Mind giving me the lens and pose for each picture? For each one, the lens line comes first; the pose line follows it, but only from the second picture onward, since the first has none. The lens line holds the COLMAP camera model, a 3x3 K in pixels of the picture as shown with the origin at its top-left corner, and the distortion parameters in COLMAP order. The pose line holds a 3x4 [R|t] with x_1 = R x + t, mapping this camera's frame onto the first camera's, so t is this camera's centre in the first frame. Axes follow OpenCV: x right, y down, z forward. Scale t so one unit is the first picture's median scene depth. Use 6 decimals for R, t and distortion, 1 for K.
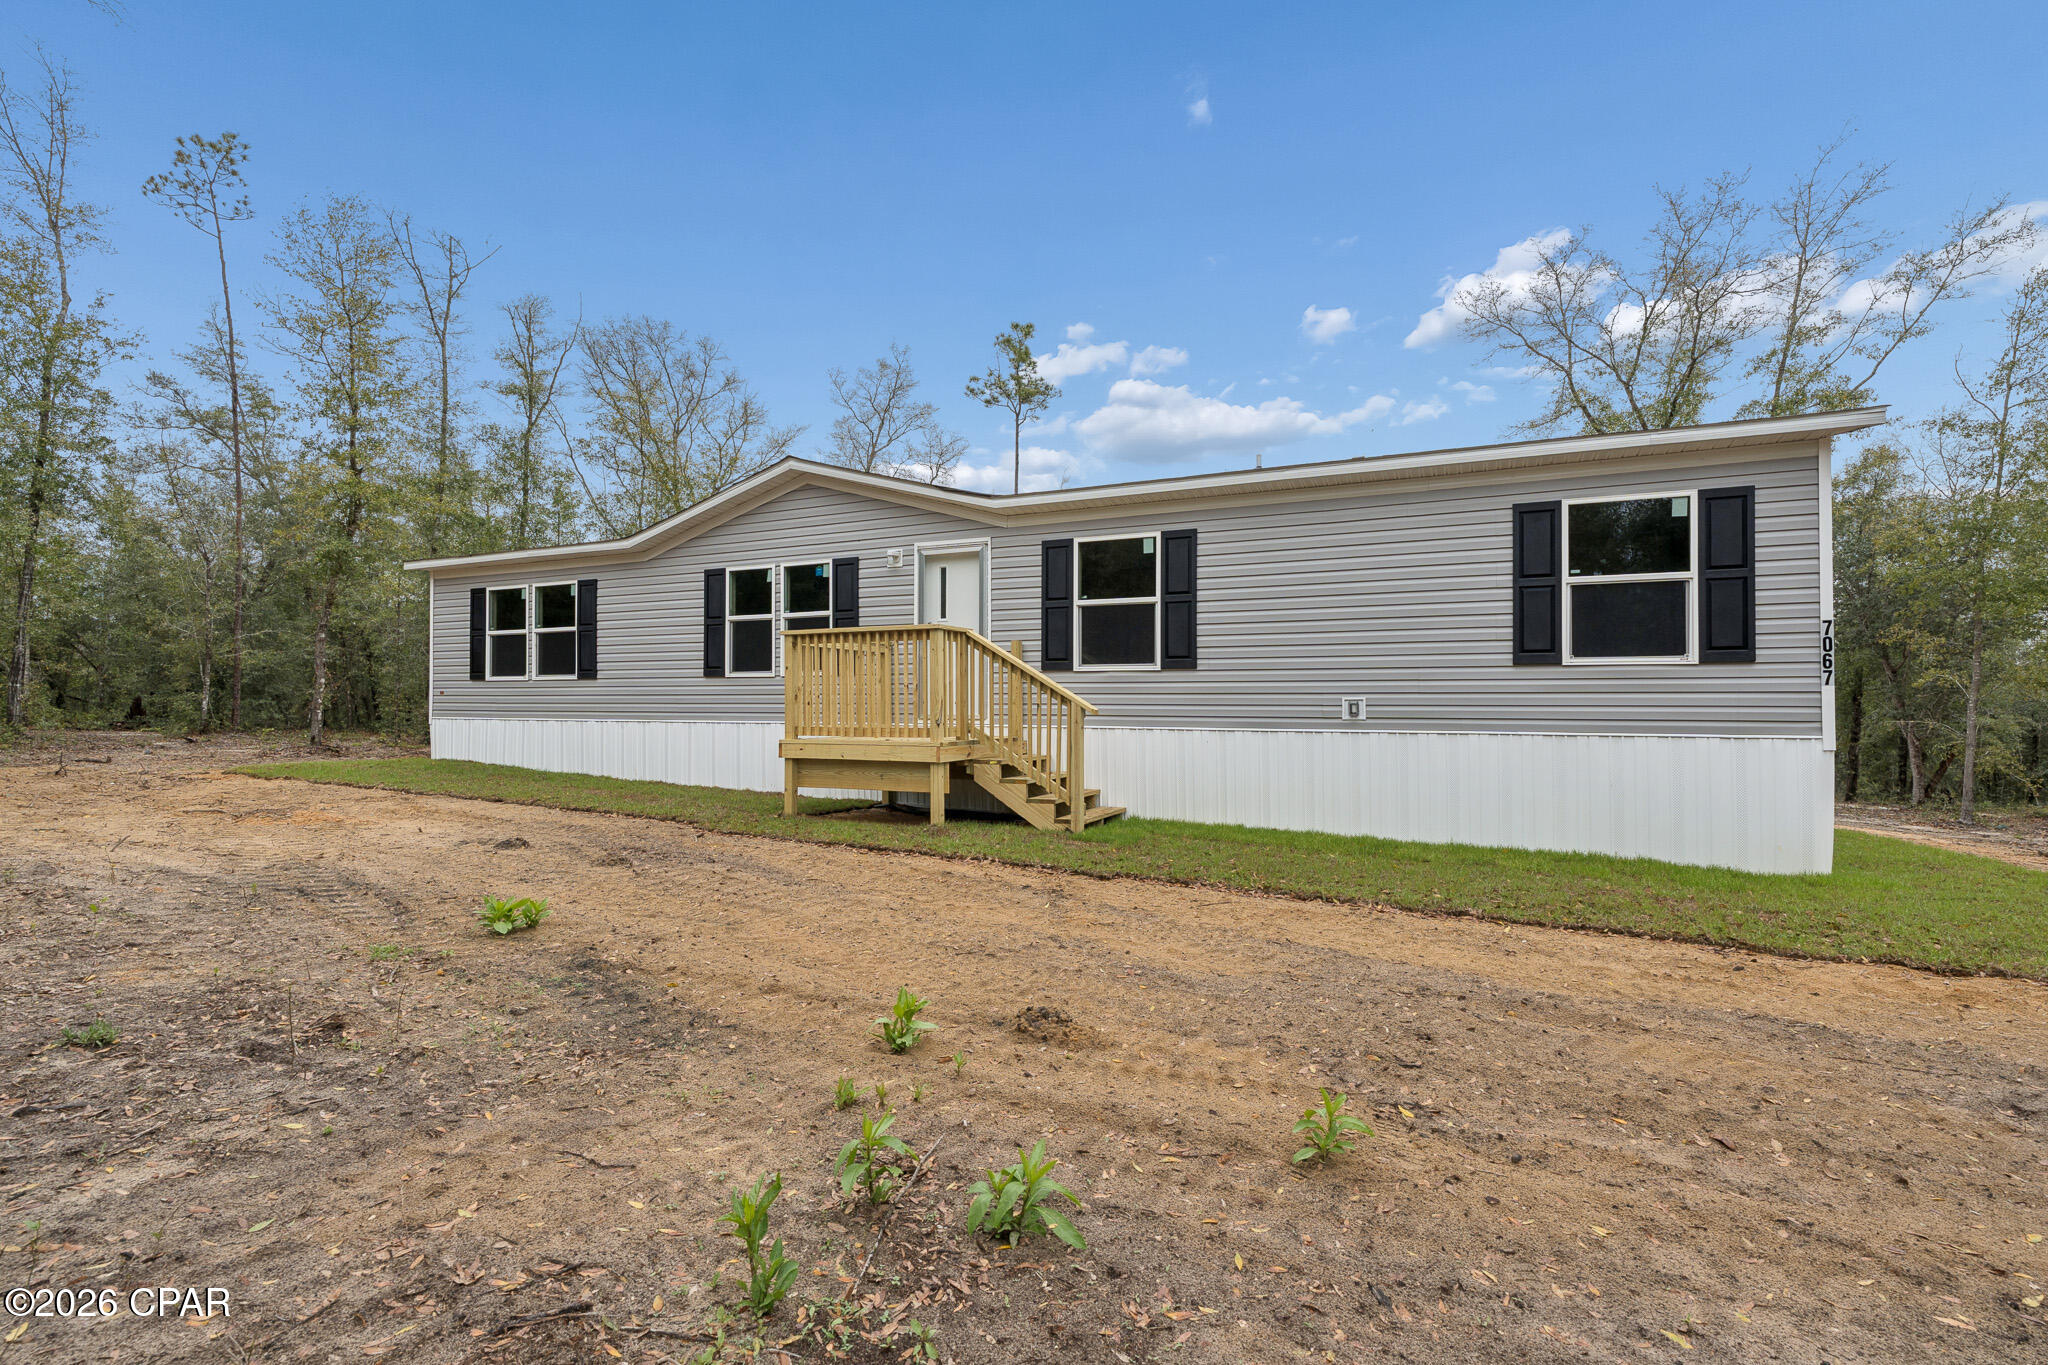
lens RADIAL K [[958.6, 0, 1024.0], [0, 958.6, 682.5], [0, 0, 1]] dist [-0.003815, -0.000074]
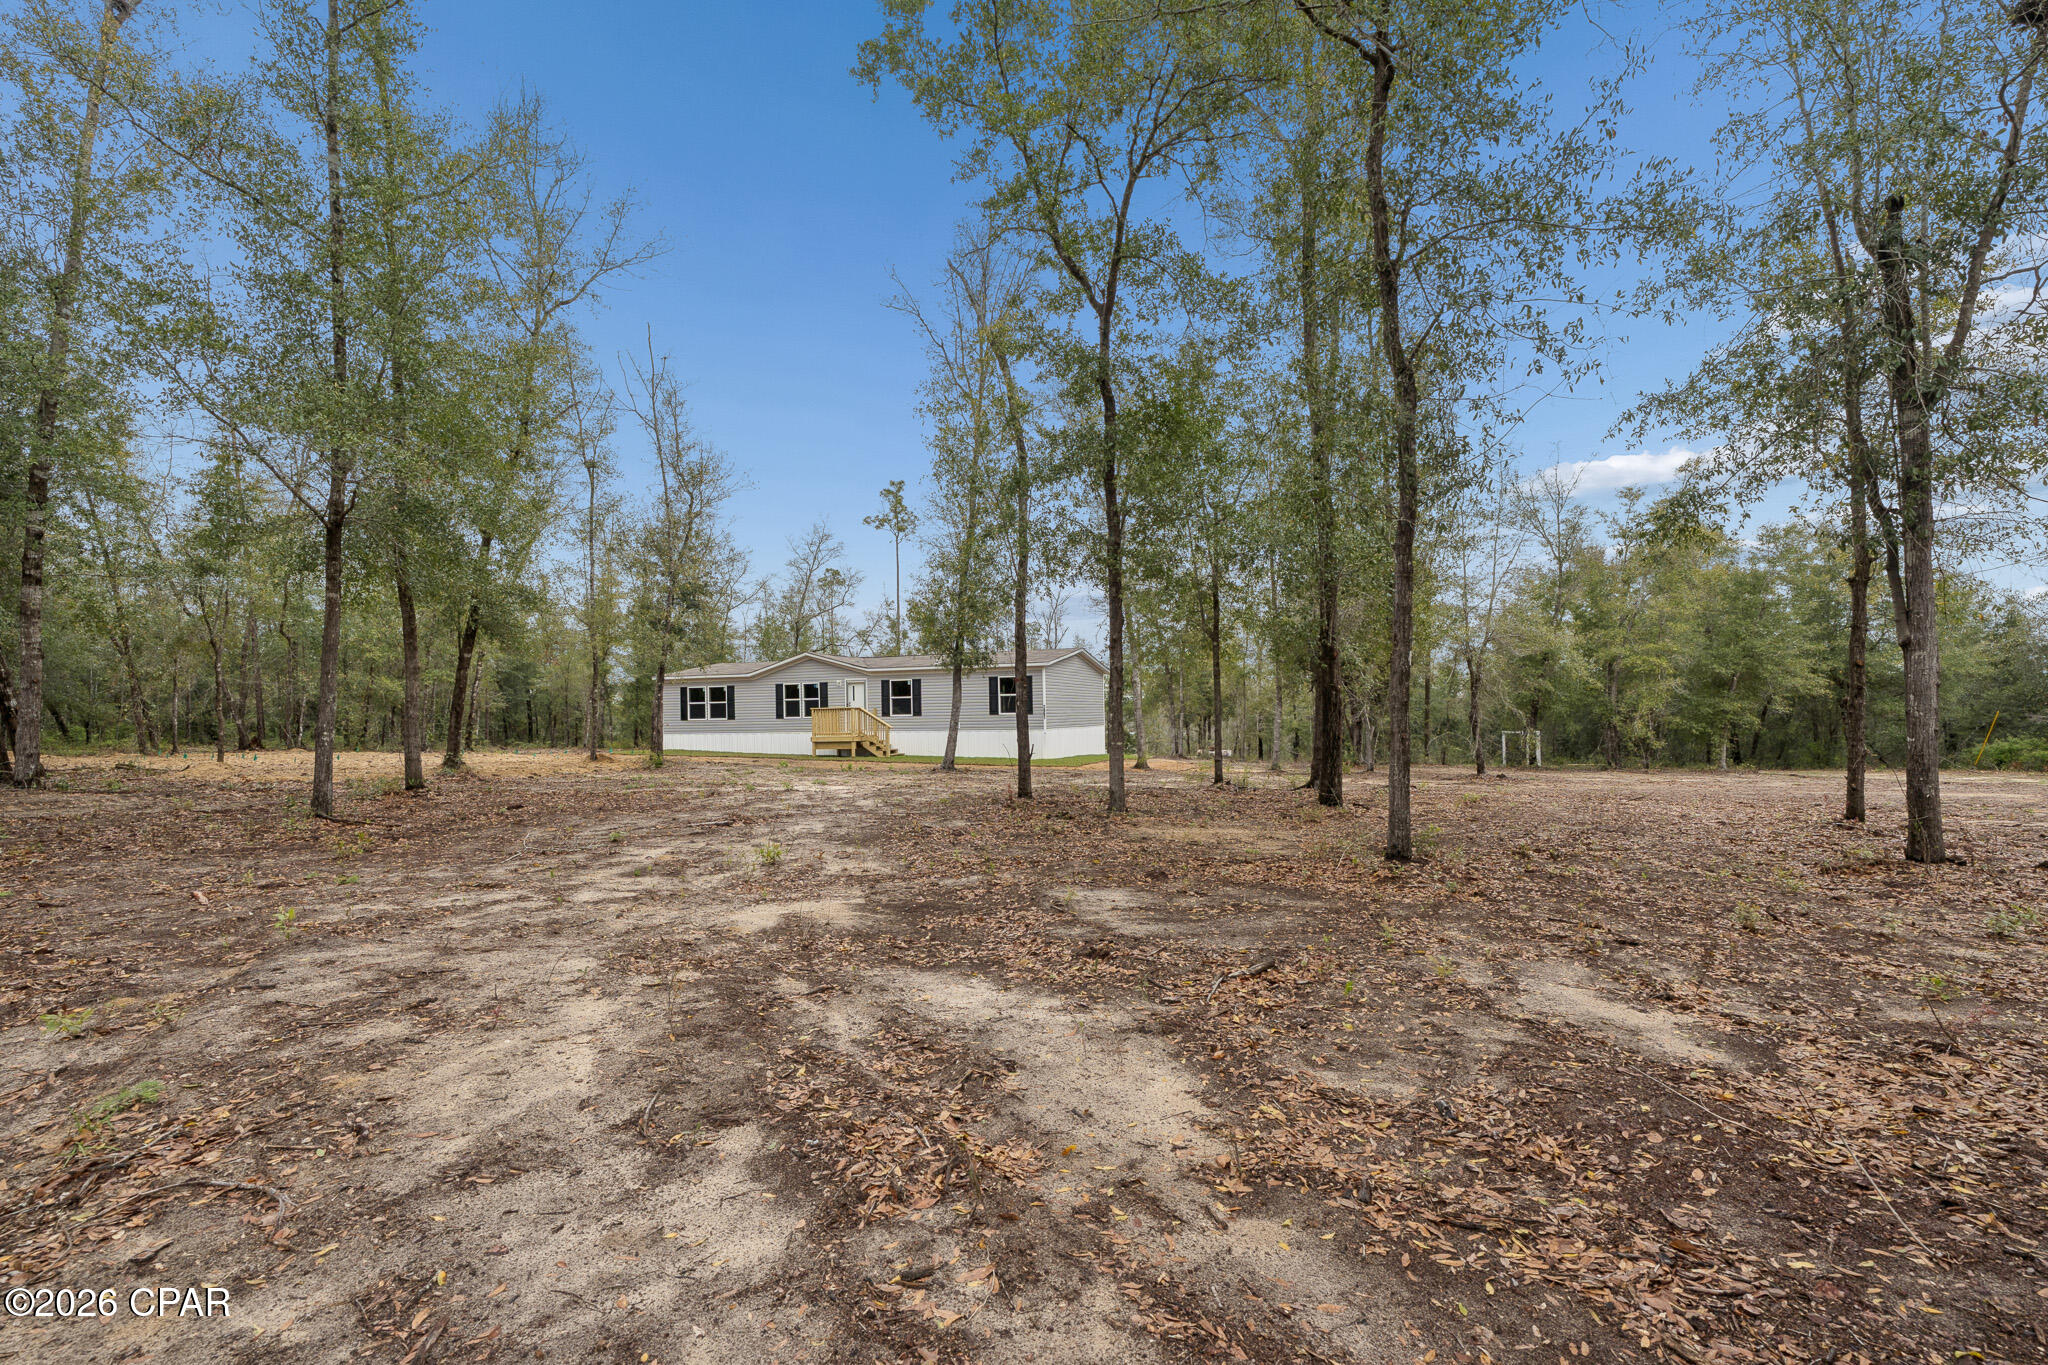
lens RADIAL K [[958.6, 0, 1024.0], [0, 958.6, 682.5], [0, 0, 1]] dist [-0.003815, -0.000074]
pose [[0.995330, -0.023108, 0.093723, 0.217430], [0.022970, 0.999733, 0.002552, -0.137218], [-0.093757, -0.000387, 0.995595, -2.654745]]
